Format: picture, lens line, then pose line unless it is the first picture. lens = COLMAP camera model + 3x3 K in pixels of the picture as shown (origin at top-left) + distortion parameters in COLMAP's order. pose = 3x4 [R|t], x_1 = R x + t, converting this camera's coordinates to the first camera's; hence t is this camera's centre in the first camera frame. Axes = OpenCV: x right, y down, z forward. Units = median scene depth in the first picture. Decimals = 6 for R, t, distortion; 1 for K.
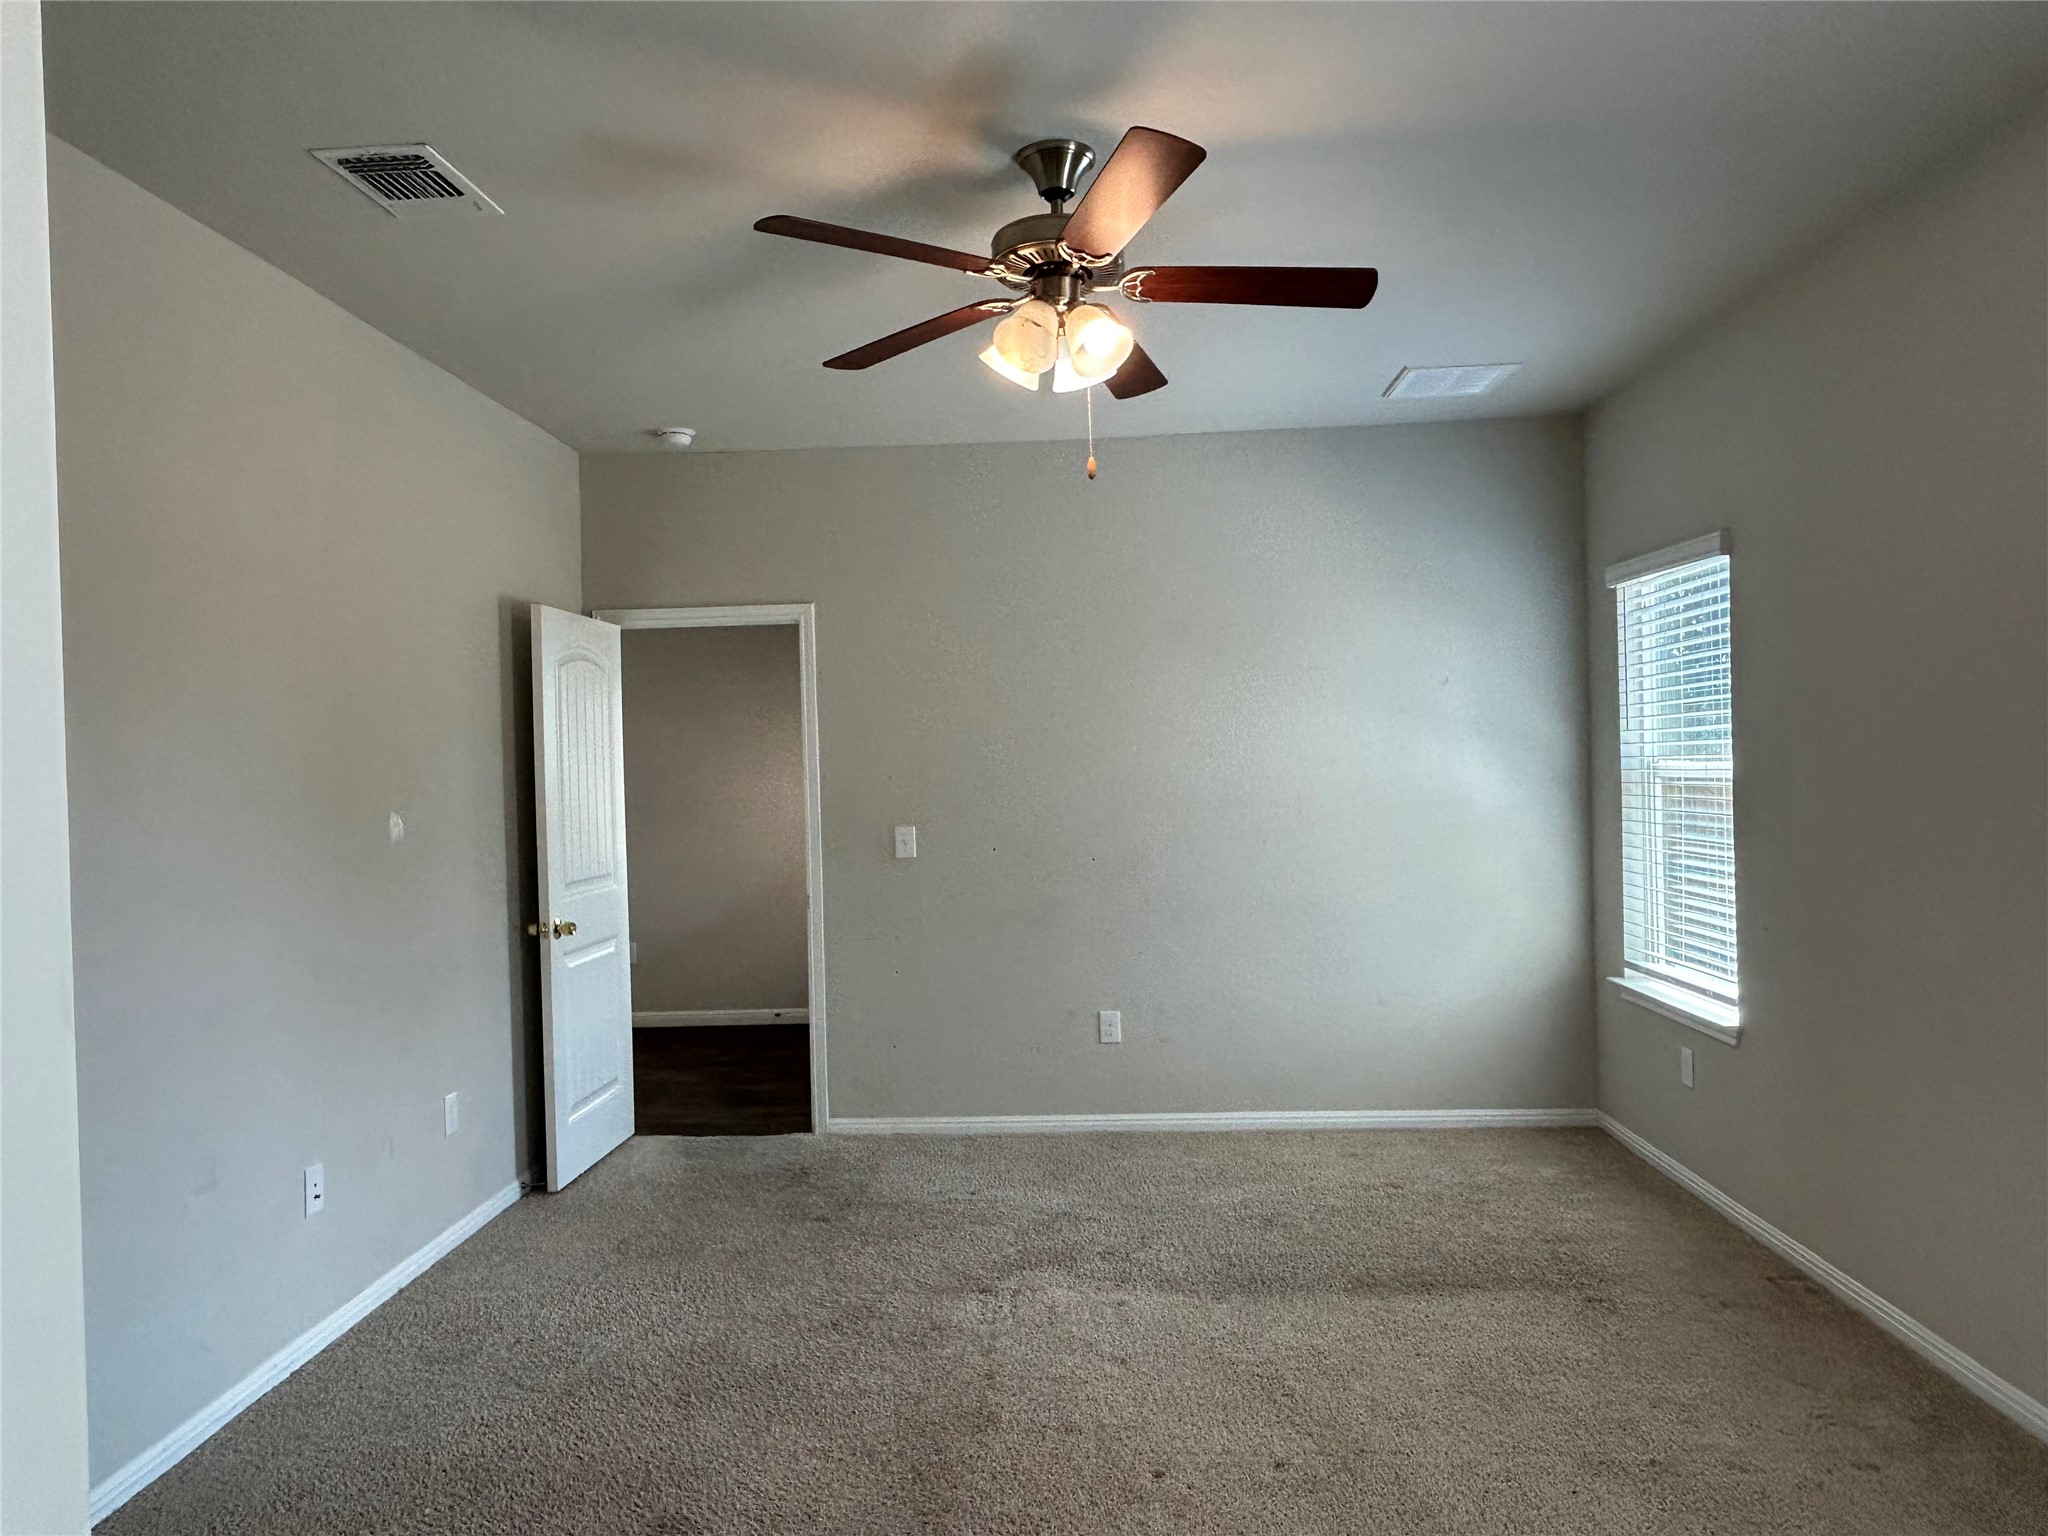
lens RADIAL K [[1378.5, 0, 1022.3], [0, 1378.5, 778.4], [0, 0, 1]] dist [-0.001108, -0.001891]
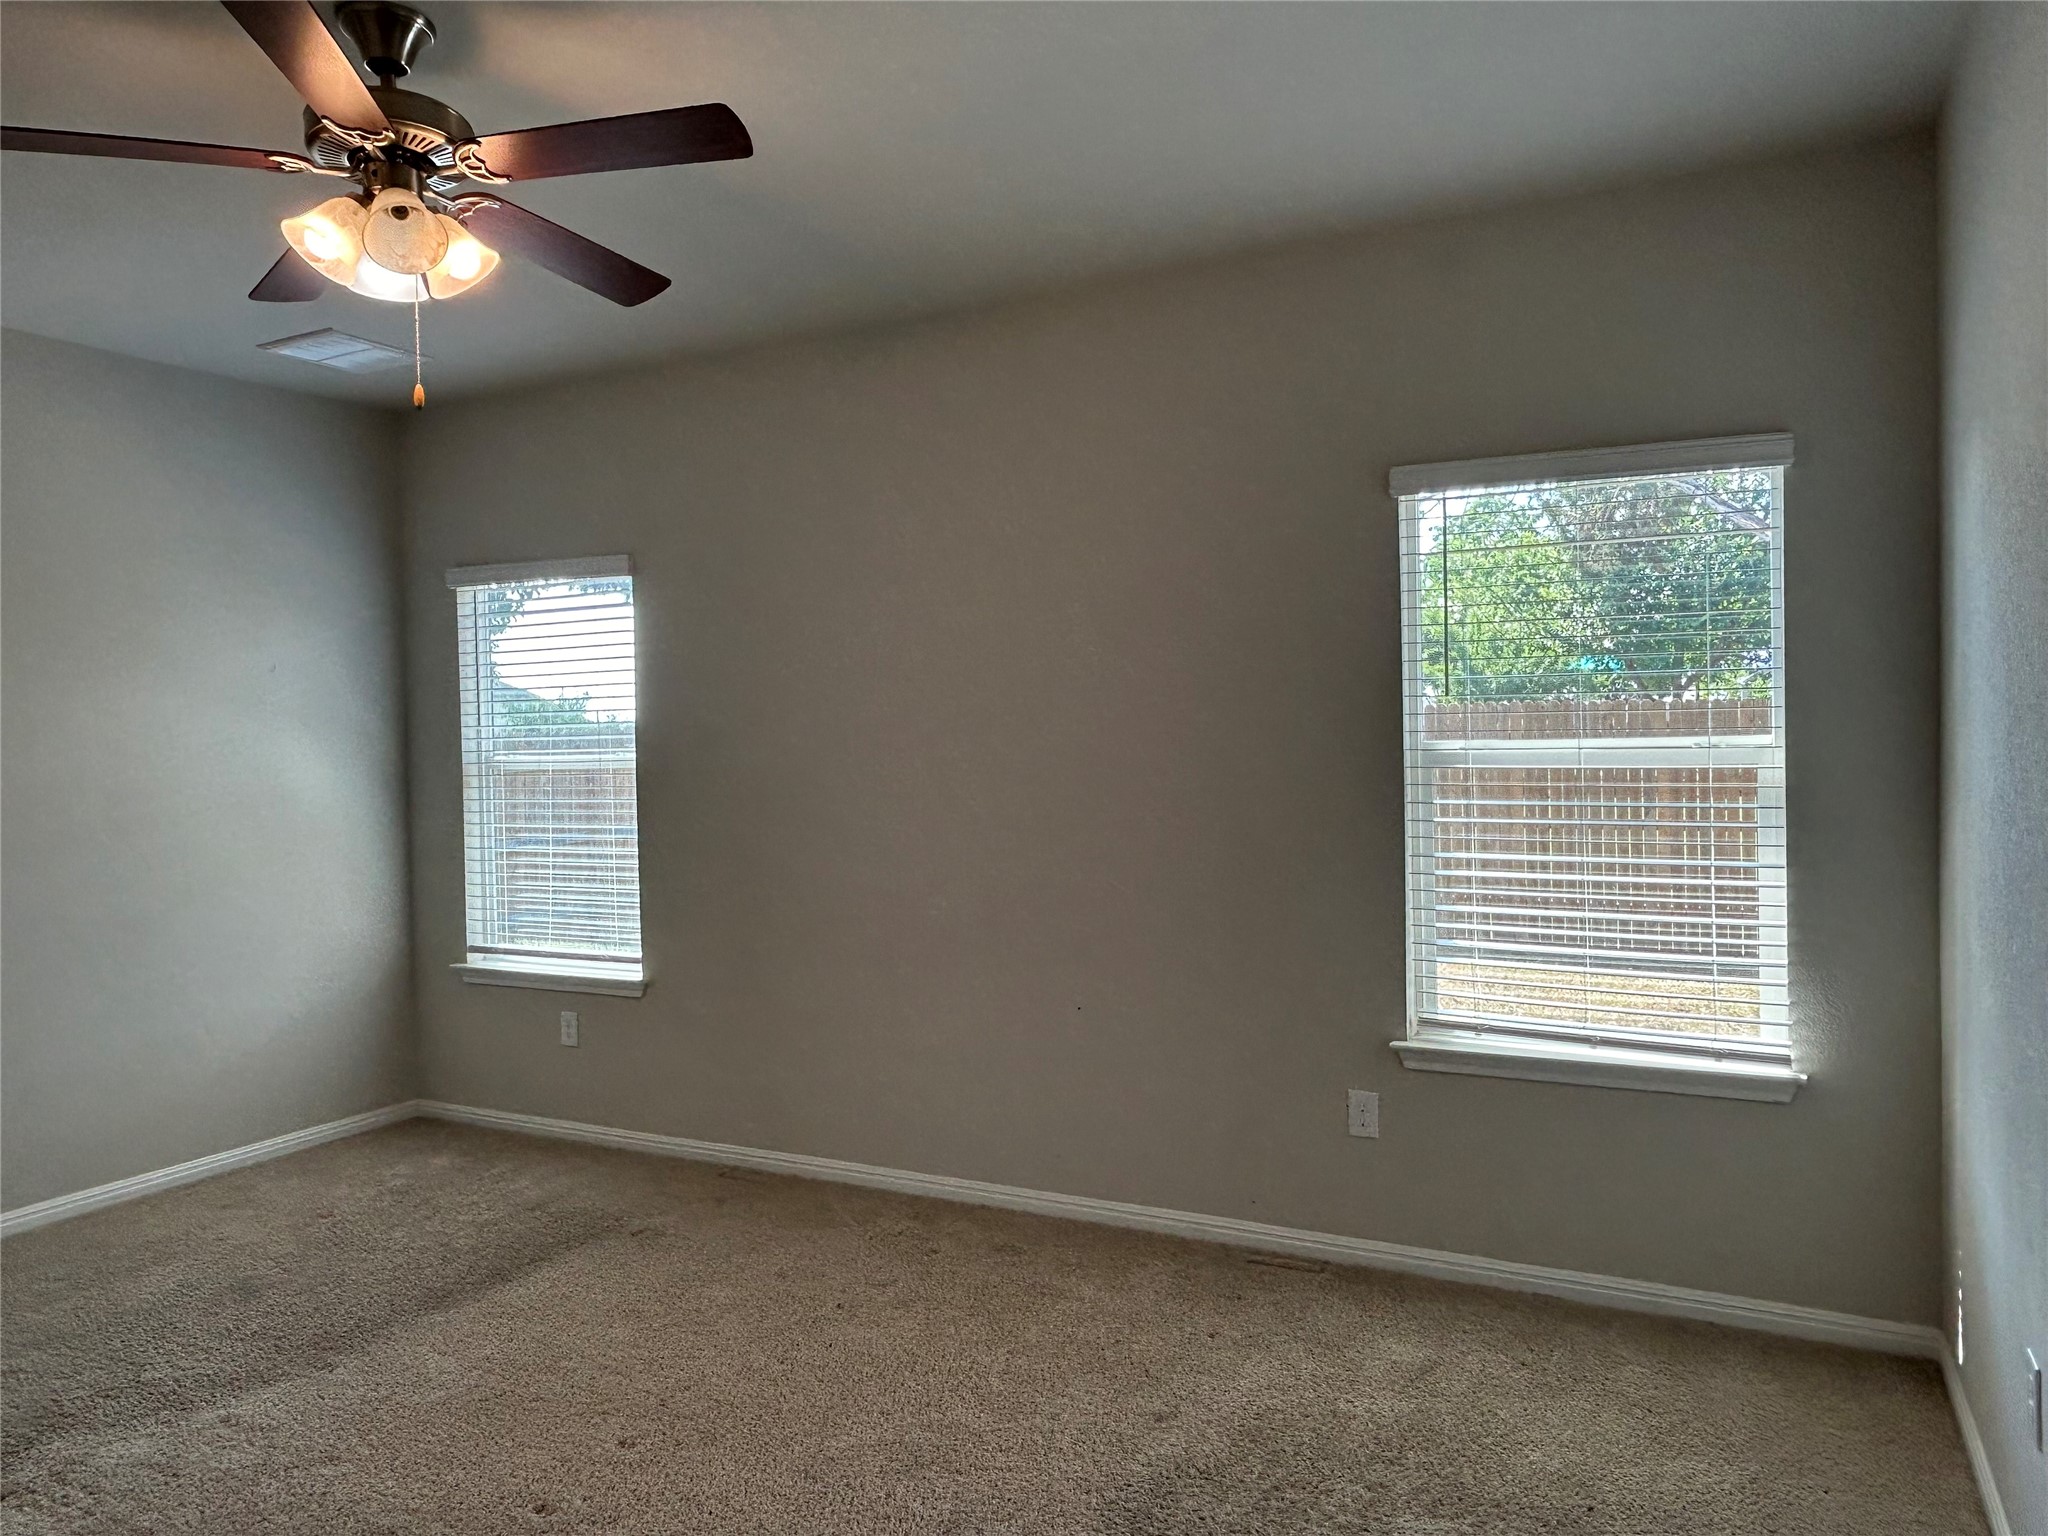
lens RADIAL K [[1378.5, 0, 1021.1], [0, 1378.5, 774.4], [0, 0, 1]] dist [-0.001108, -0.001891]
pose [[0.429931, -0.005864, 0.902843, -0.382073], [0.017191, 0.999851, -0.001692, 0.012393], [-0.902698, 0.016248, 0.429968, 0.195459]]
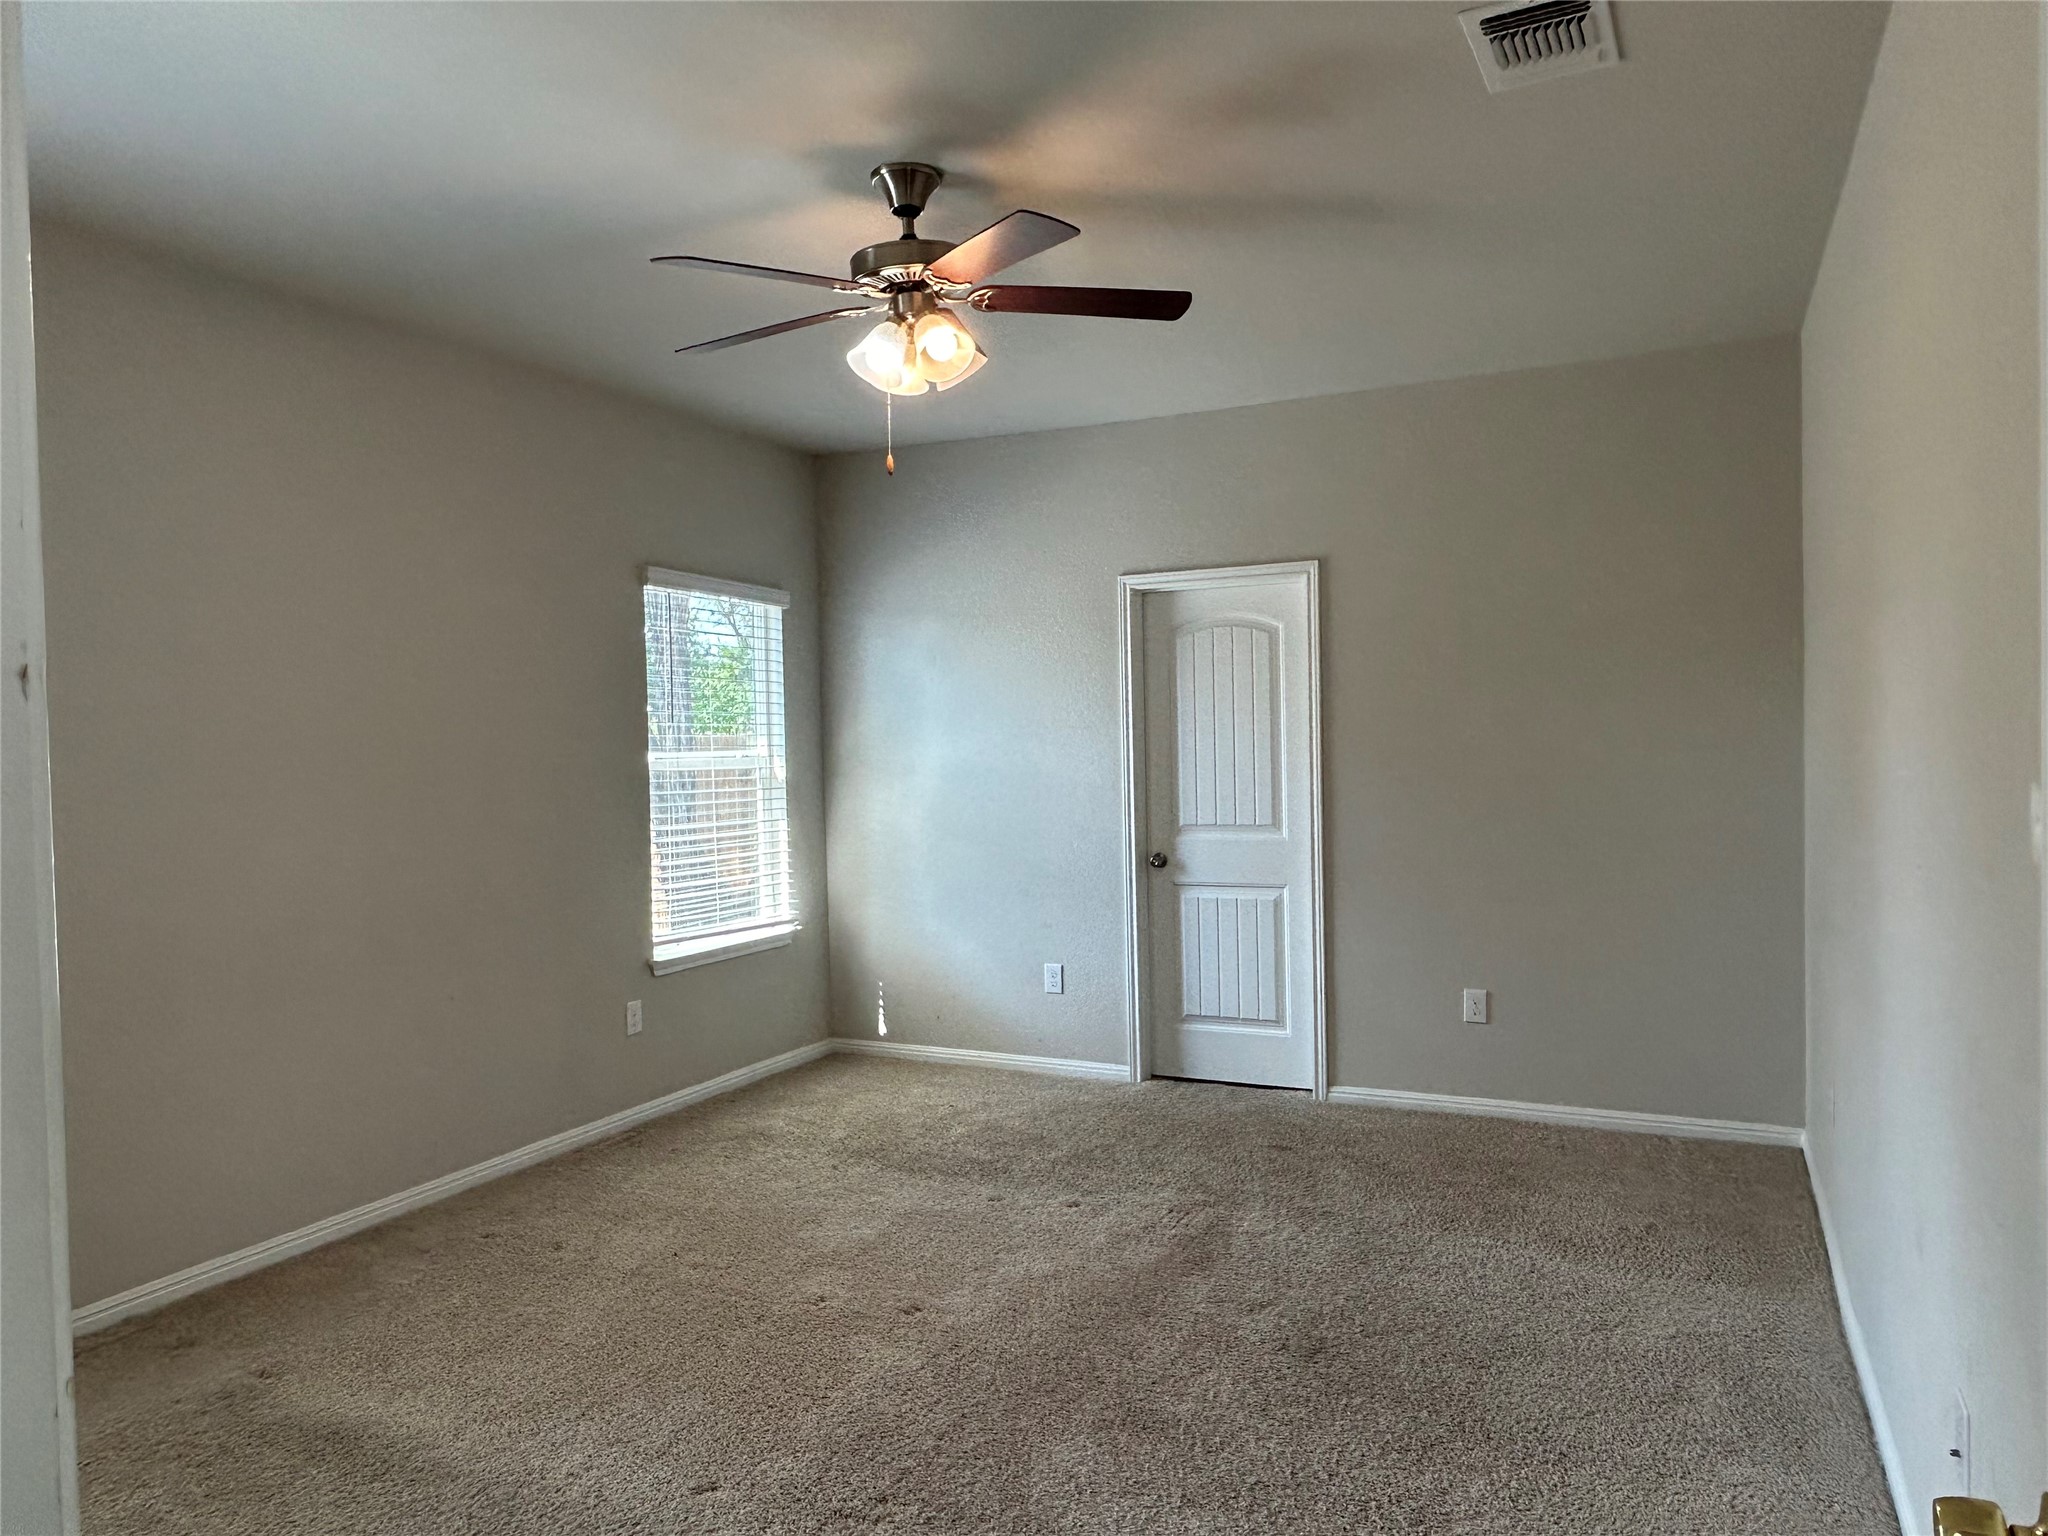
lens RADIAL K [[1378.5, 0, 1036.7], [0, 1378.5, 783.1], [0, 0, 1]] dist [-0.001108, -0.001891]
pose [[-0.917864, 0.018672, 0.396455, -0.283758], [0.034020, 0.998918, 0.031716, -0.016423], [-0.395433, 0.042599, -0.917506, 2.110487]]
